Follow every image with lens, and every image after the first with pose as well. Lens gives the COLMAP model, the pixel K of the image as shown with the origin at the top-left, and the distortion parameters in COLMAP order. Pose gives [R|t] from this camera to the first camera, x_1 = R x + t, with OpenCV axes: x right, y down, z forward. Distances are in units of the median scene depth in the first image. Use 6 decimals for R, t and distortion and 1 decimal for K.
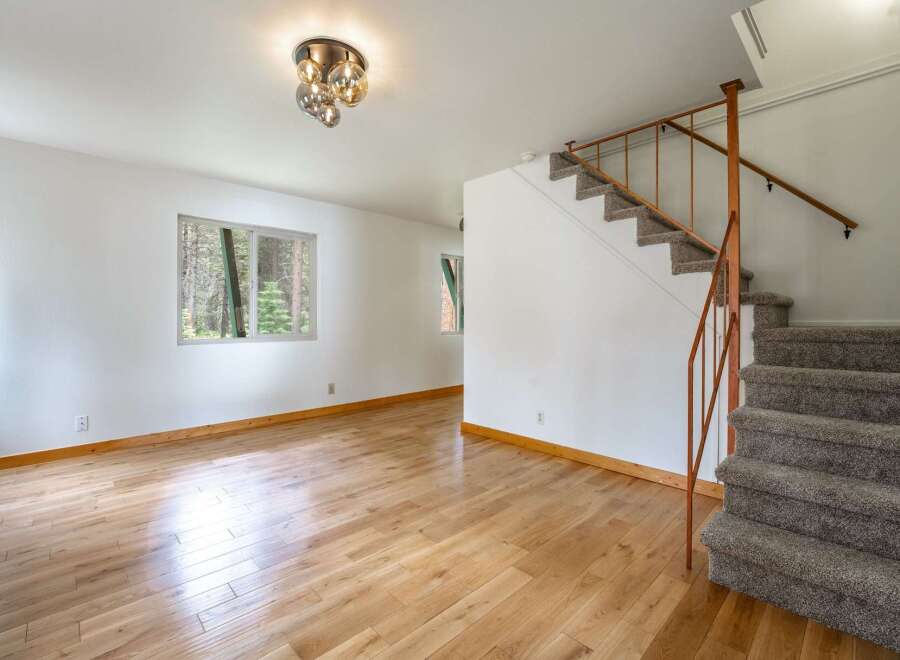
lens RADIAL K [[415.0, 0, 457.6], [0, 415.0, 326.1], [0, 0, 1]] dist [-0.020827, 0.000484]
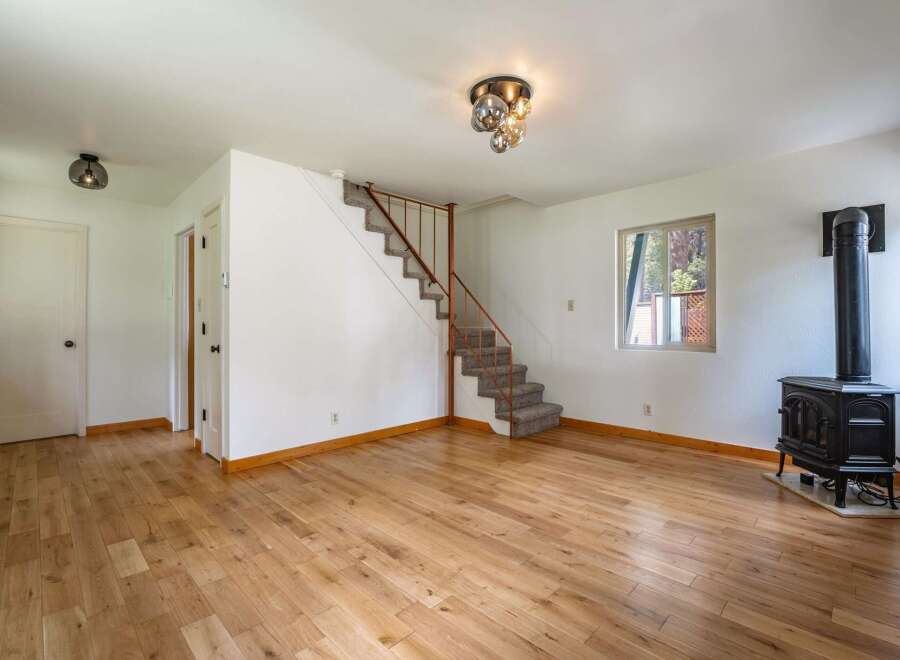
lens RADIAL K [[415.0, 0, 457.6], [0, 415.0, 326.1], [0, 0, 1]] dist [-0.020827, 0.000484]
pose [[-0.019886, 0.004674, 0.999791, -1.102604], [0.022247, 0.999744, -0.004231, -0.004954], [-0.999555, 0.022159, -0.019985, 0.879431]]
